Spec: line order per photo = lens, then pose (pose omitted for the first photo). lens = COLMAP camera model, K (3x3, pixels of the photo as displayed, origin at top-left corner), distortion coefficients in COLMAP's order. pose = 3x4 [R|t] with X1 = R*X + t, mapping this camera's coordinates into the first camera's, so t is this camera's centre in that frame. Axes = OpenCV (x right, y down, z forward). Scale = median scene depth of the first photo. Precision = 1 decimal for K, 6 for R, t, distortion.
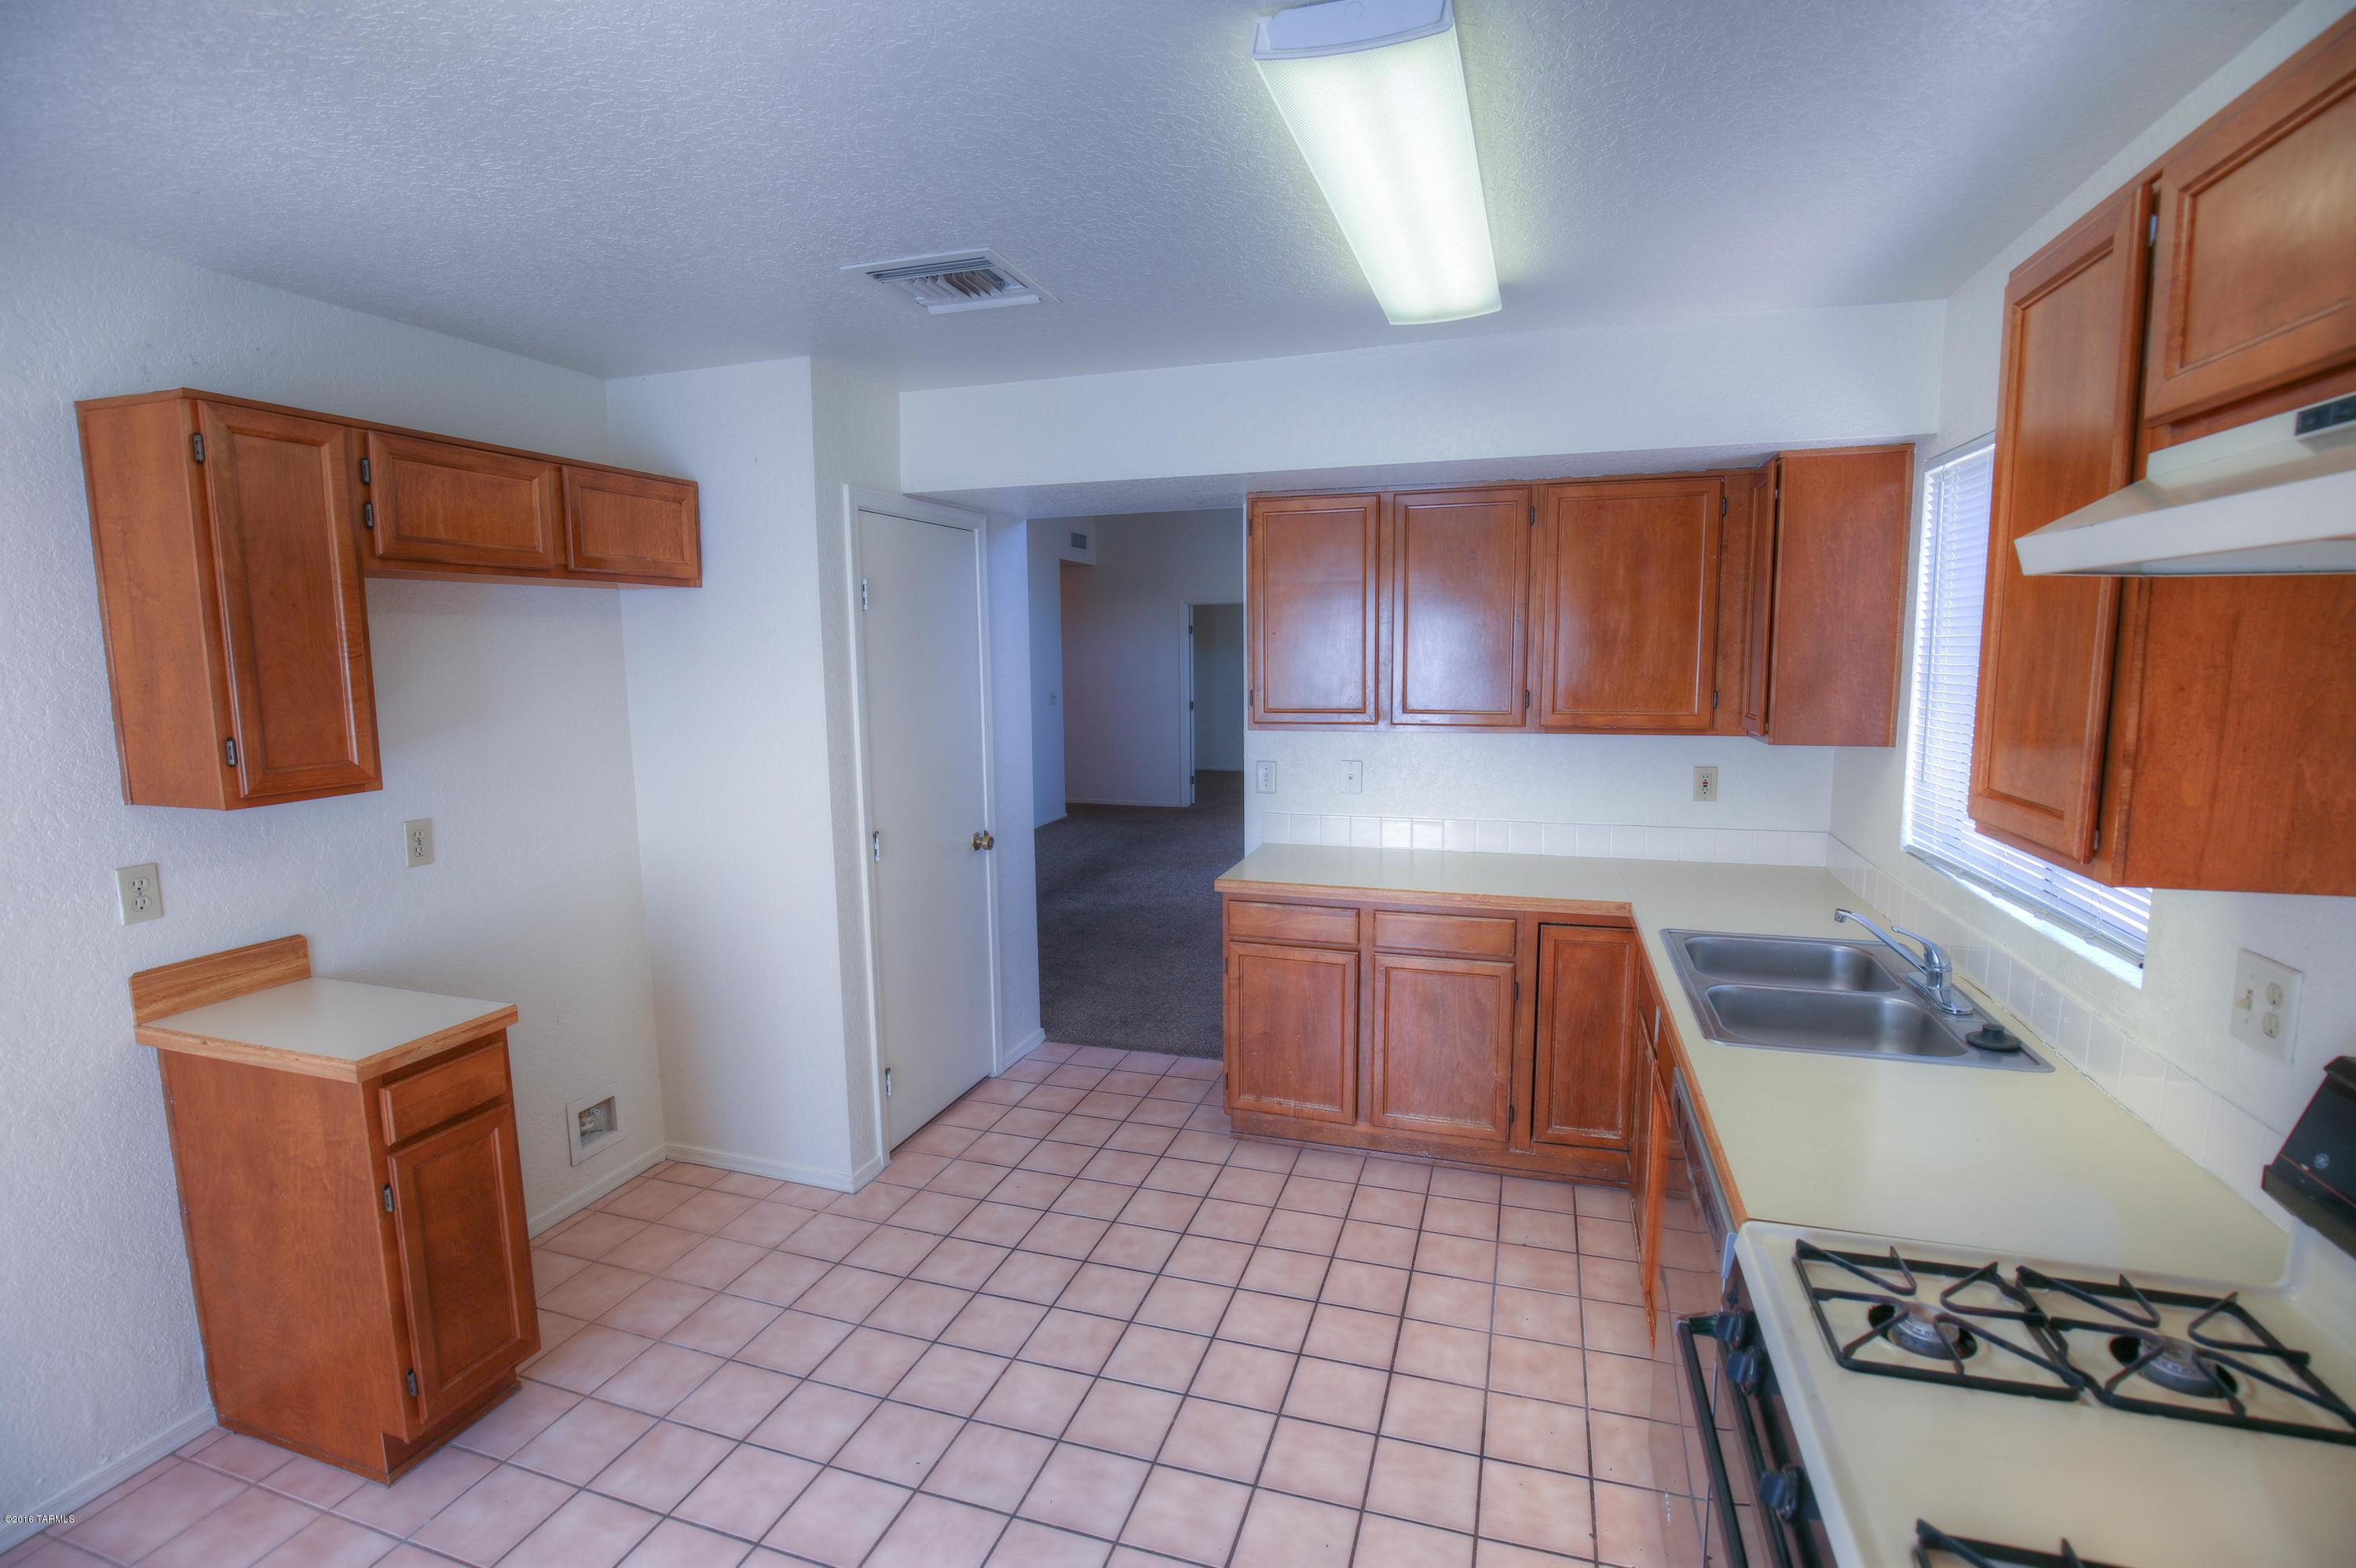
lens RADIAL K [[1087.0, 0, 1173.5], [0, 1087.0, 793.9], [0, 0, 1]] dist [-0.023728, 0.000019]
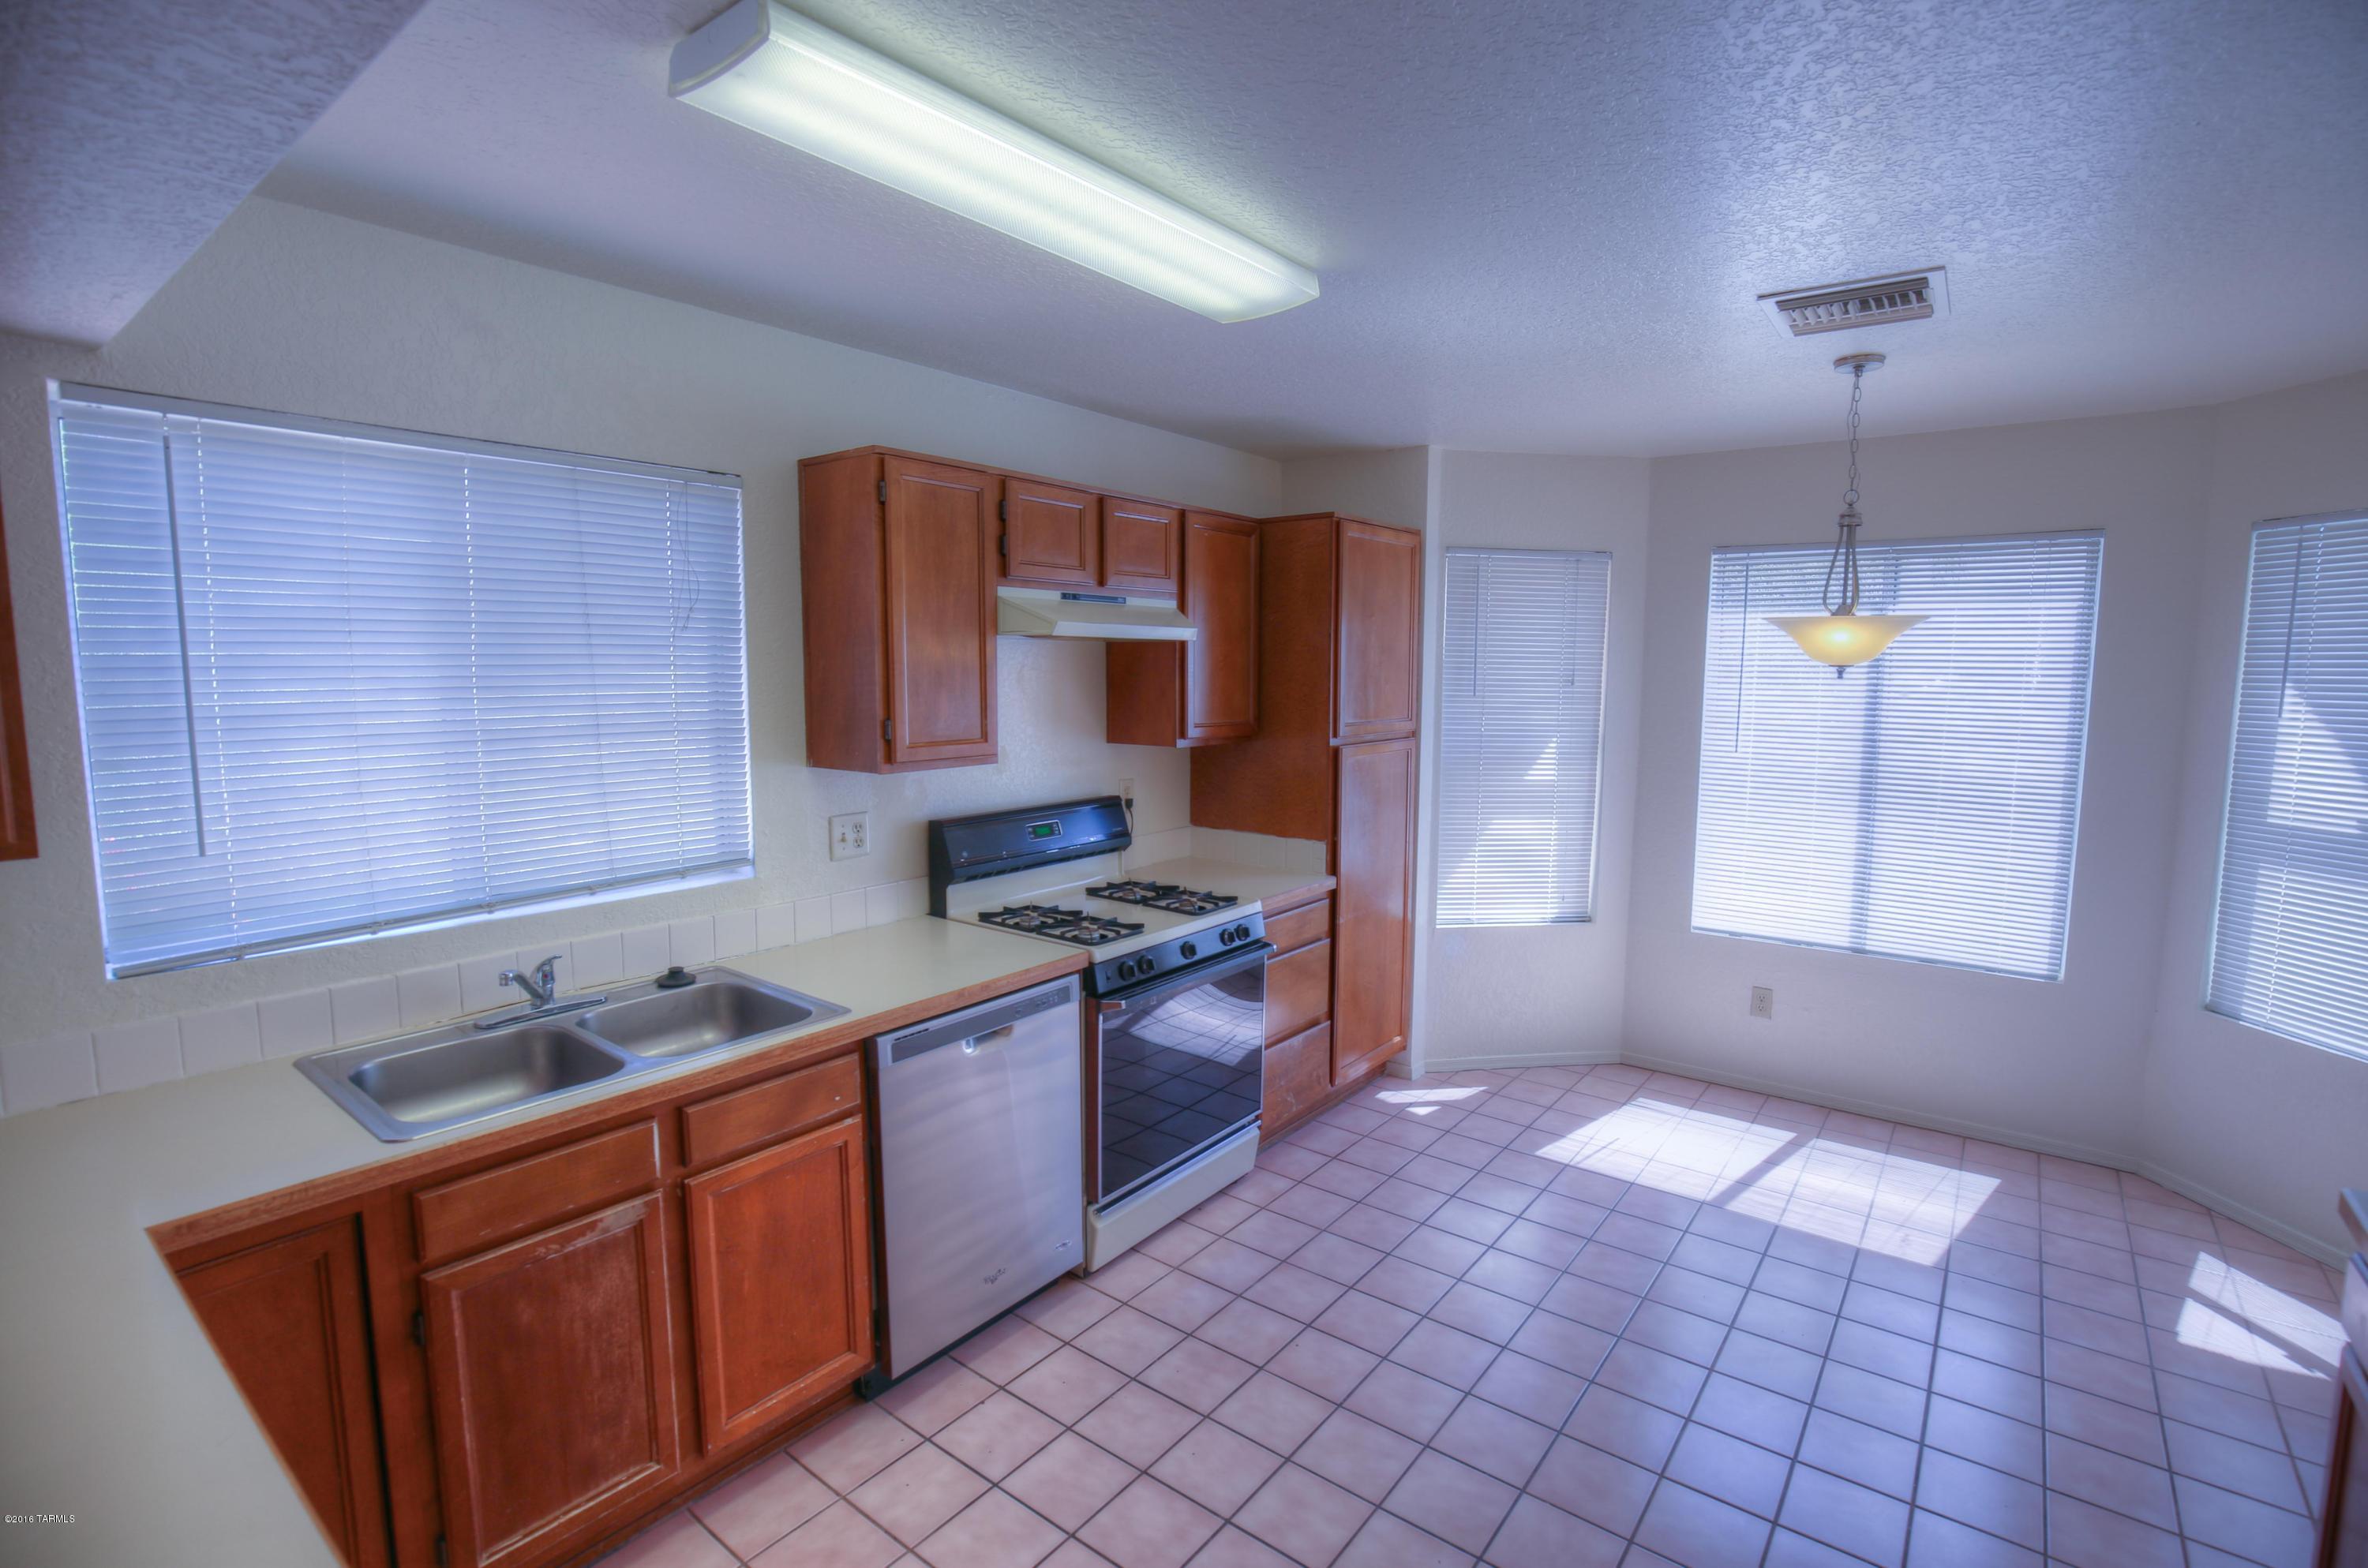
lens RADIAL K [[1092.7, 0, 1191.7], [0, 1092.7, 783.7], [0, 0, 1]] dist [-0.028659, 0.000073]
pose [[-0.943344, -0.026918, 0.330722, -0.137508], [0.053334, 0.971444, 0.231195, -0.161298], [-0.327502, 0.235736, -0.914971, 1.217887]]
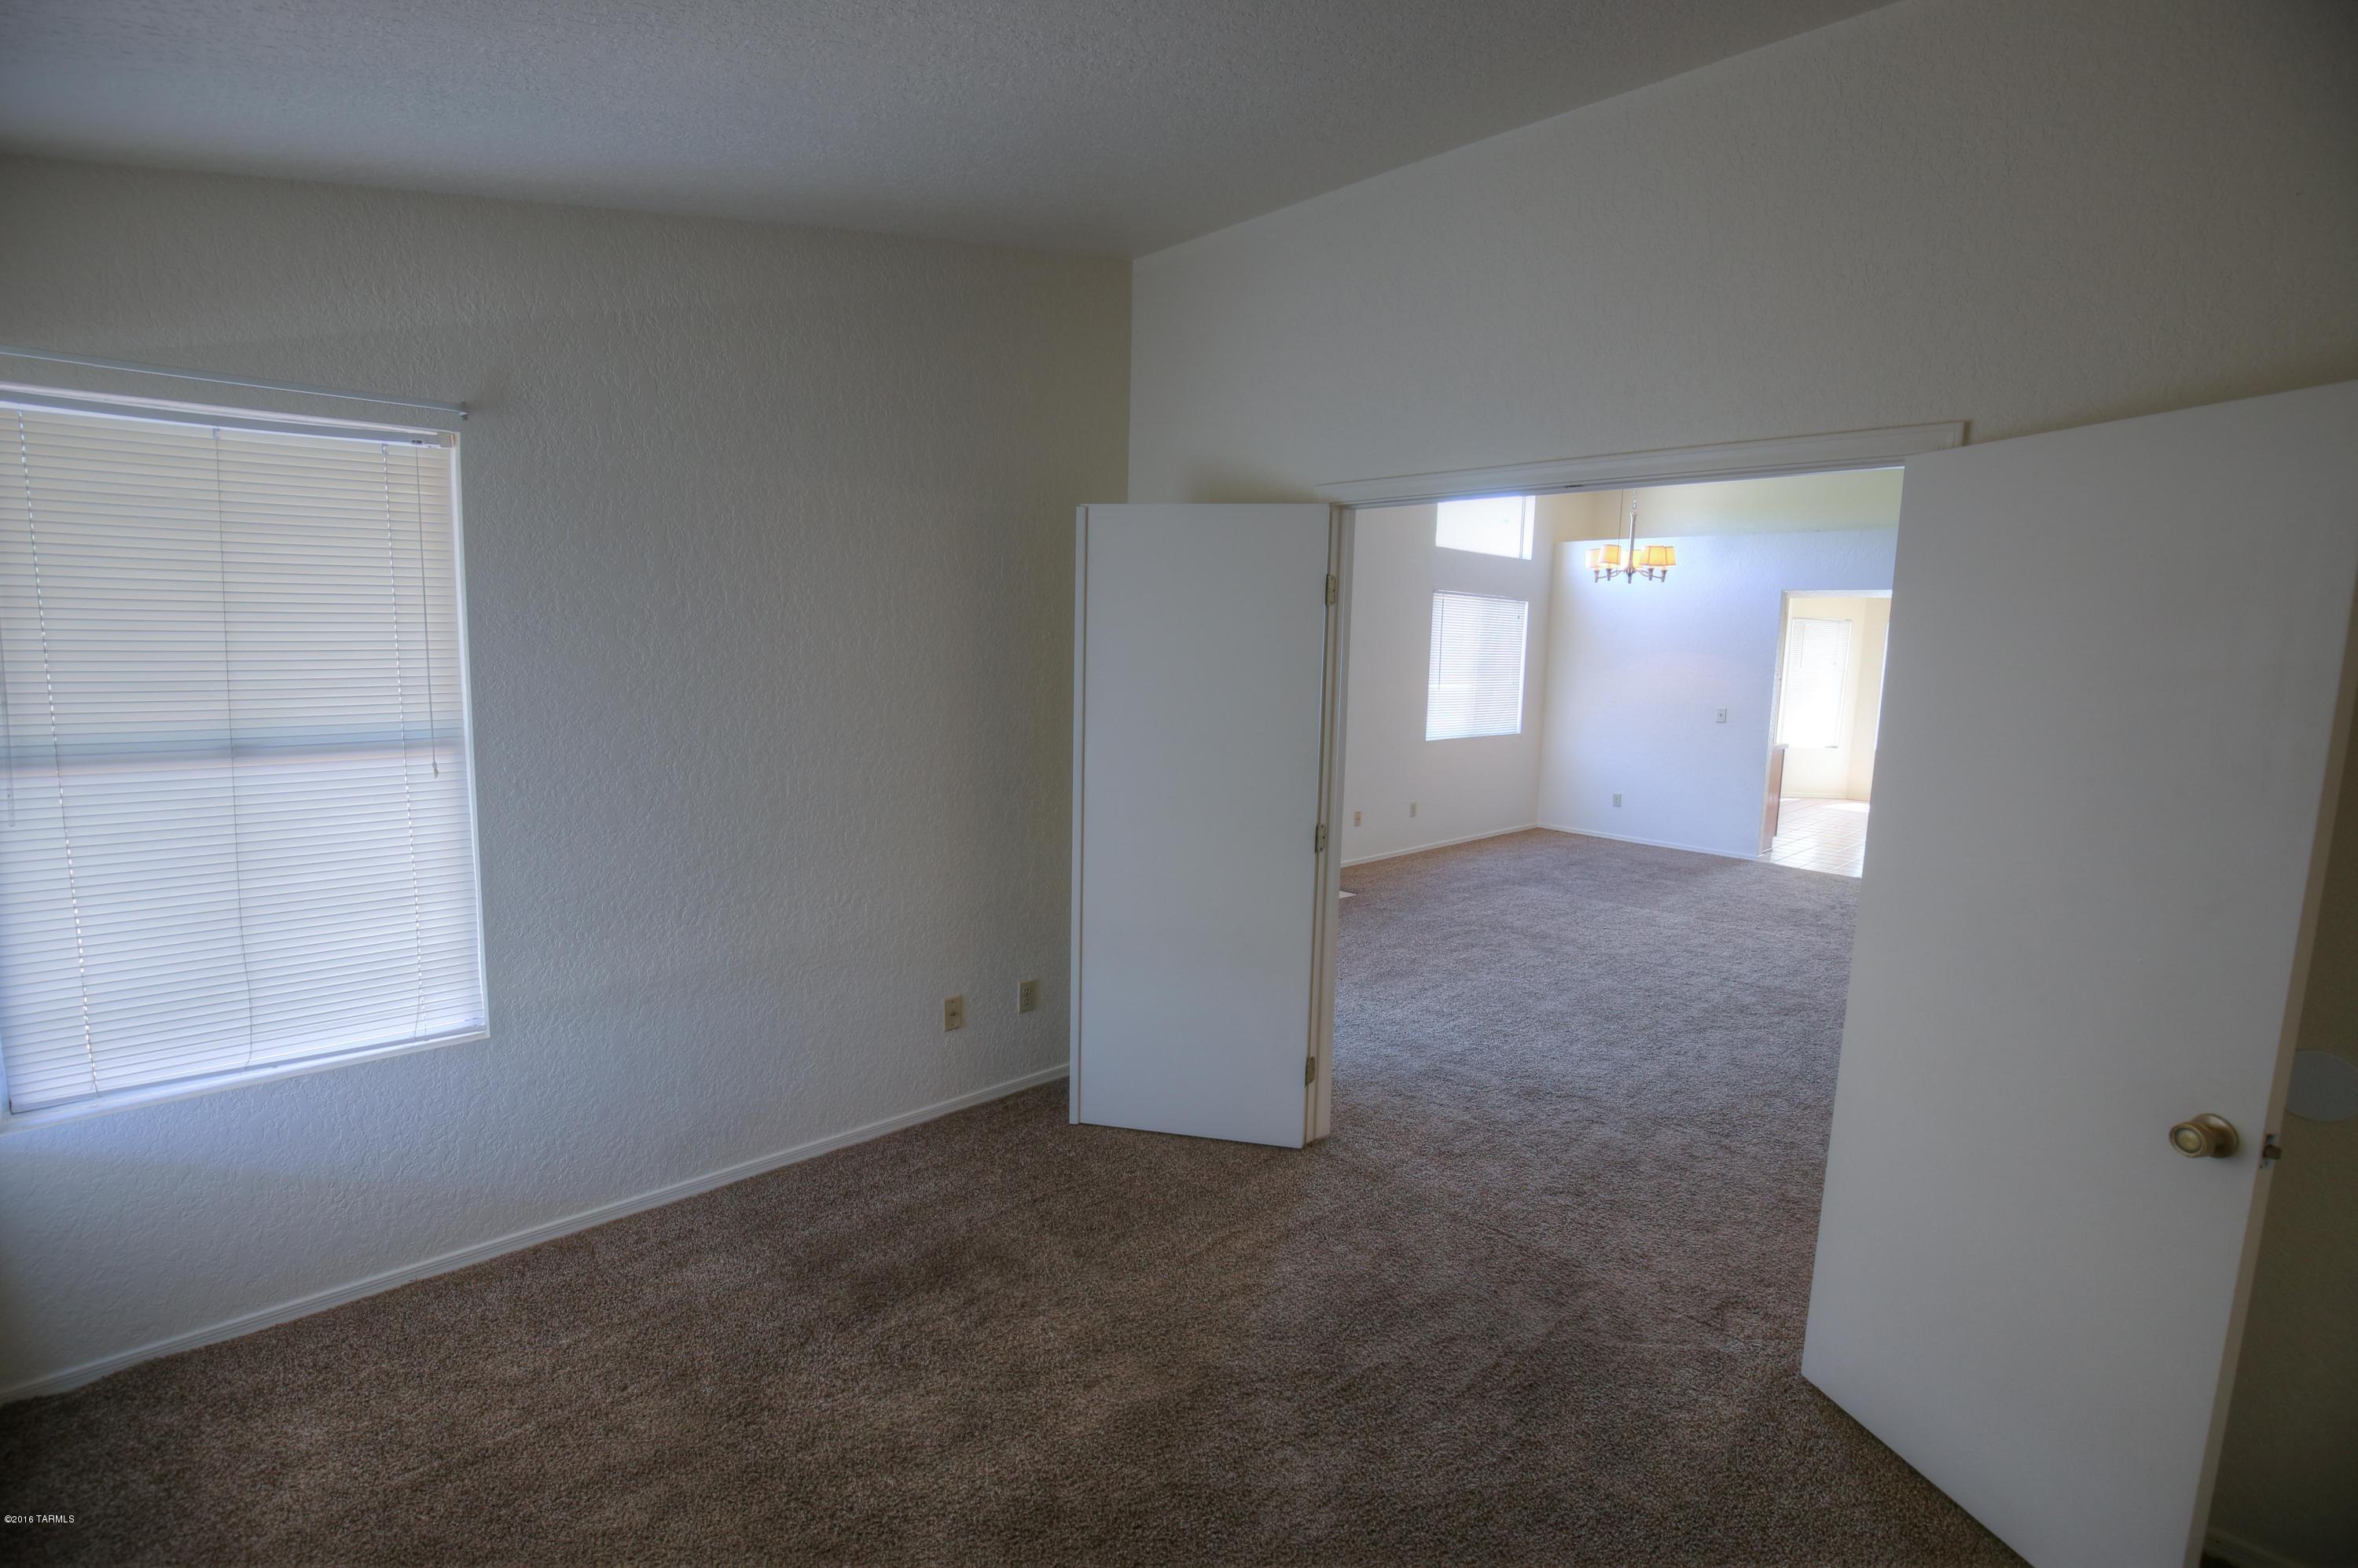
lens RADIAL K [[1088.2, 0, 1186.7], [0, 1088.2, 783.7], [0, 0, 1]] dist [-0.028659, 0.000073]
pose [[-0.885506, -0.070719, 0.459214, 0.133915], [0.048800, 0.968727, 0.243285, -0.599002], [-0.462058, 0.237840, -0.854362, 4.385259]]
